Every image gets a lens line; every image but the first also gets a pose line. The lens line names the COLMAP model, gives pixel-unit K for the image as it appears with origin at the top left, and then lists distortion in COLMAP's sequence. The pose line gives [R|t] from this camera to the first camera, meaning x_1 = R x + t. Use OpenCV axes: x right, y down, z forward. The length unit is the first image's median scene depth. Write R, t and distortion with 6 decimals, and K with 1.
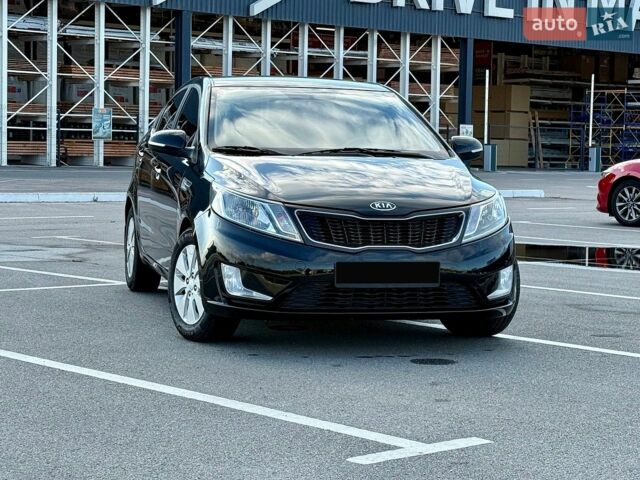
lens RADIAL K [[1468.2, 0, 324.3], [0, 1468.2, 235.7], [0, 0, 1]] dist [0.094501, 0.000000]
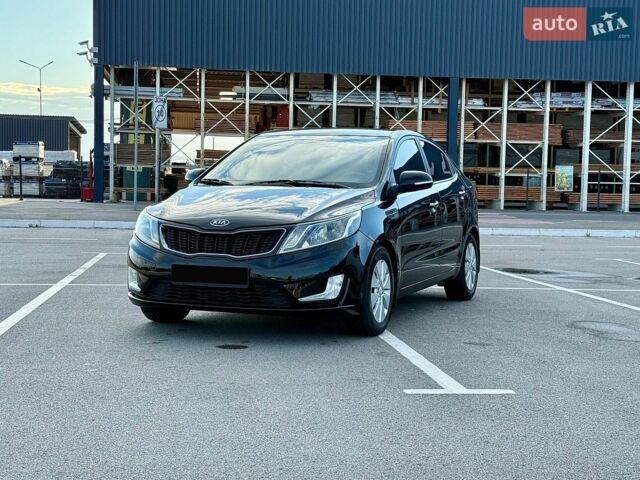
lens RADIAL K [[1060.9, 0, 322.5], [0, 1060.9, 237.9], [0, 0, 1]] dist [0.133648, 0.000000]
pose [[0.823283, 0.019752, -0.567287, 0.553766], [-0.035046, 0.999256, -0.016069, 0.004057], [0.566548, 0.033111, 0.823363, 0.251265]]
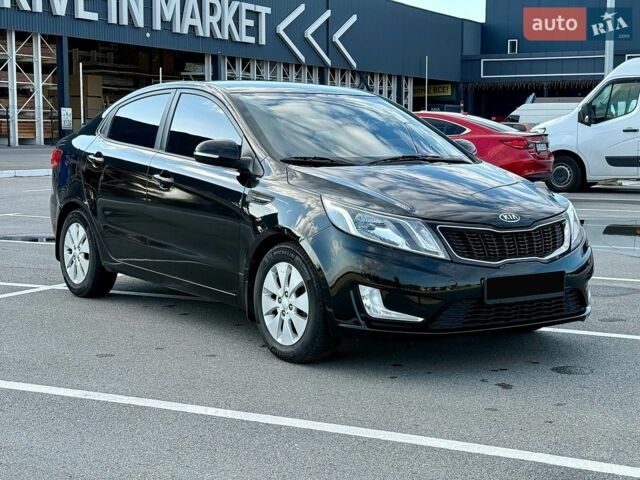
lens RADIAL K [[1112.1, 0, 322.8], [0, 1112.1, 264.7], [0, 0, 1]] dist [0.114125, 0.000000]
pose [[0.933069, -0.058018, 0.354987, -0.302303], [0.034141, 0.996735, 0.073163, -0.041620], [-0.358073, -0.056147, 0.932004, 0.293580]]
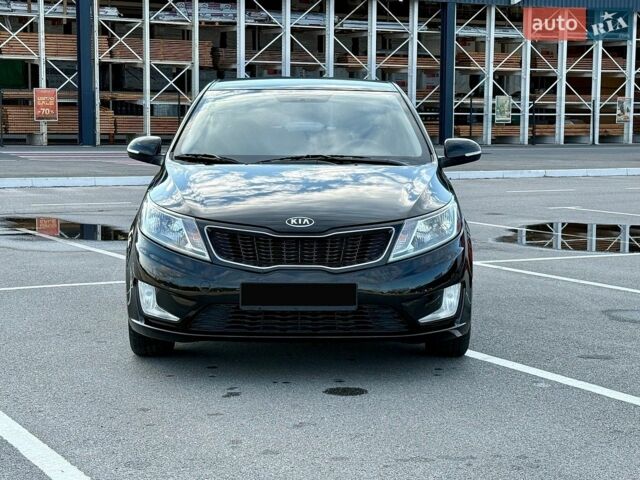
lens RADIAL K [[1276.5, 0, 314.0], [0, 1276.5, 243.2], [0, 0, 1]] dist [0.147631, 0.000000]
pose [[0.971620, 0.008066, -0.236410, 0.208363], [0.000053, 0.999411, 0.034316, -0.029871], [0.236548, -0.033355, 0.971047, 0.186116]]
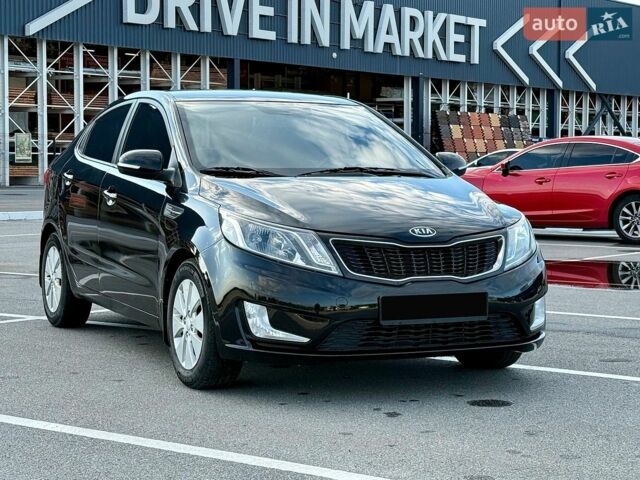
lens RADIAL K [[1365.2, 0, 320.6], [0, 1365.2, 246.1], [0, 0, 1]] dist [0.129095, 0.000000]
pose [[0.983425, -0.026490, 0.179371, -0.148641], [0.026249, 0.999649, 0.003721, -0.013923], [-0.179406, 0.001049, 0.983774, 0.164709]]
